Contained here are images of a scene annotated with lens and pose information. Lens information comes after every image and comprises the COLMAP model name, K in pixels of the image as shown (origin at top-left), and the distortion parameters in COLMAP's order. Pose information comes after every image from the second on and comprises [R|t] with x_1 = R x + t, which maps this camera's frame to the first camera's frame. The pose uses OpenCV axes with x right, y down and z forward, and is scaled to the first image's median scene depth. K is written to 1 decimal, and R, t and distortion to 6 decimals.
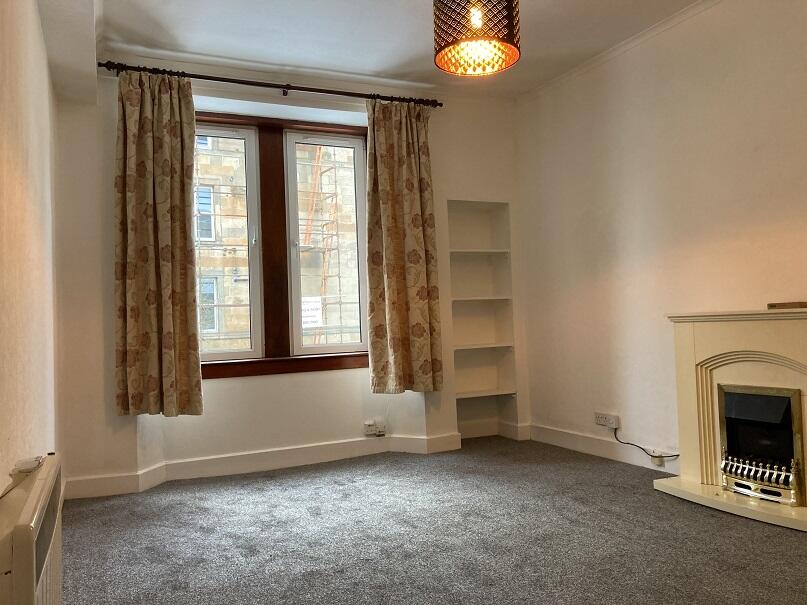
lens RADIAL K [[664.7, 0, 403.5], [0, 664.7, 302.5], [0, 0, 1]] dist [0.123776, -0.176082]
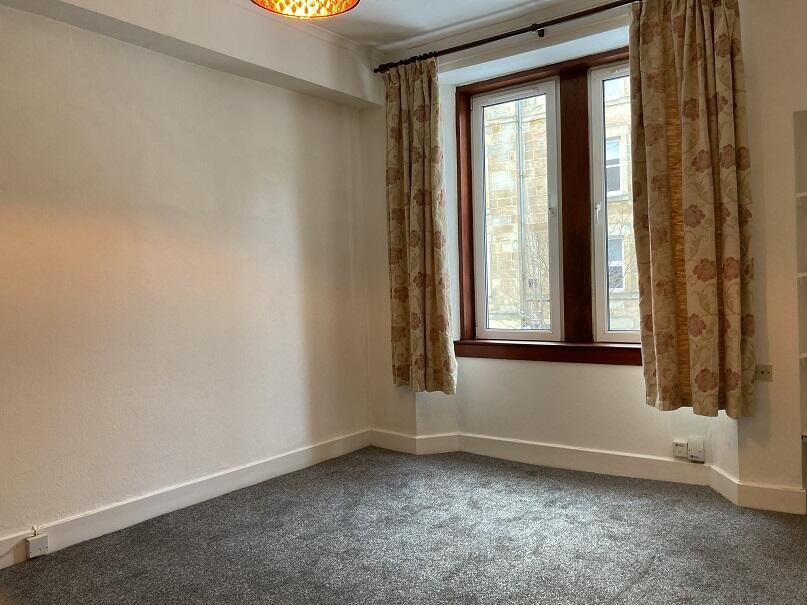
lens RADIAL K [[668.3, 0, 403.5], [0, 668.3, 302.5], [0, 0, 1]] dist [0.001780, -0.000445]
pose [[0.492395, 0.044558, -0.869231, 0.470930], [0.034454, 0.996908, 0.070621, -0.039330], [0.869690, -0.064722, 0.489337, 0.409739]]
